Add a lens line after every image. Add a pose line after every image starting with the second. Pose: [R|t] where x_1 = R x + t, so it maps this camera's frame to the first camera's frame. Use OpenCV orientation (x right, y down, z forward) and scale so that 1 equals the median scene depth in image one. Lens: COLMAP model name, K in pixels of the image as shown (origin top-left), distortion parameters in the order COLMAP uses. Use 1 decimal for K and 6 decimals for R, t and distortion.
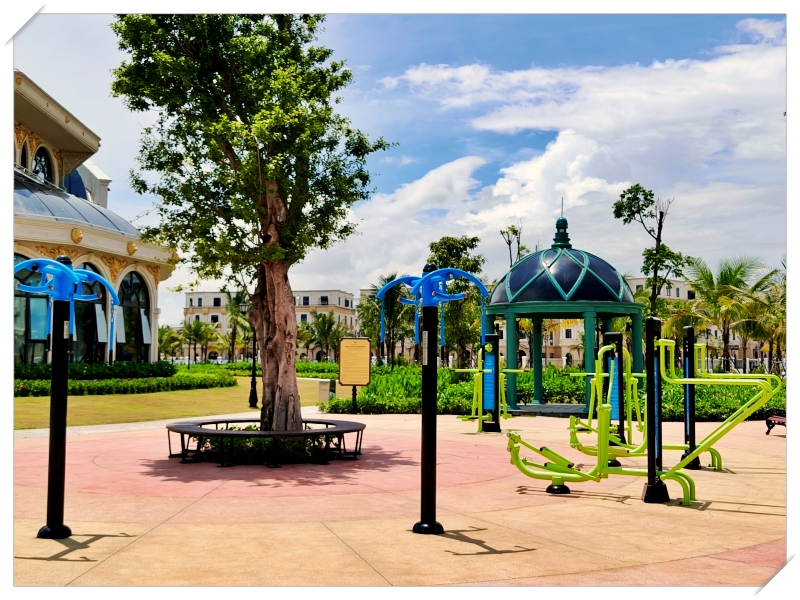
lens RADIAL K [[918.2, 0, 397.2], [0, 918.2, 299.7], [0, 0, 1]] dist [0.011303, 0.000000]
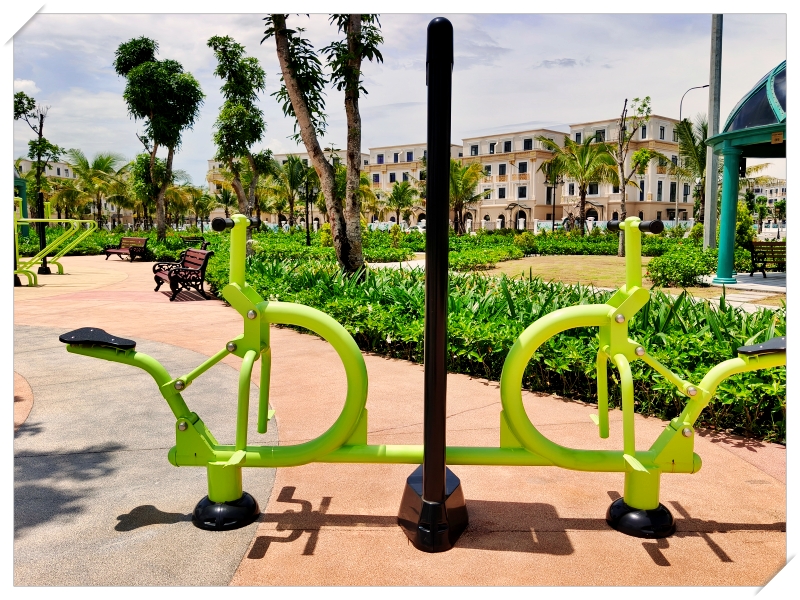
lens RADIAL K [[637.3, 0, 400.7], [0, 637.3, 307.9], [0, 0, 1]] dist [0.007657, -0.000854]
pose [[0.727978, -0.087592, 0.679982, -0.008480], [-0.045431, 0.983462, 0.175322, 0.000541], [-0.684093, -0.158523, 0.711960, -0.138971]]
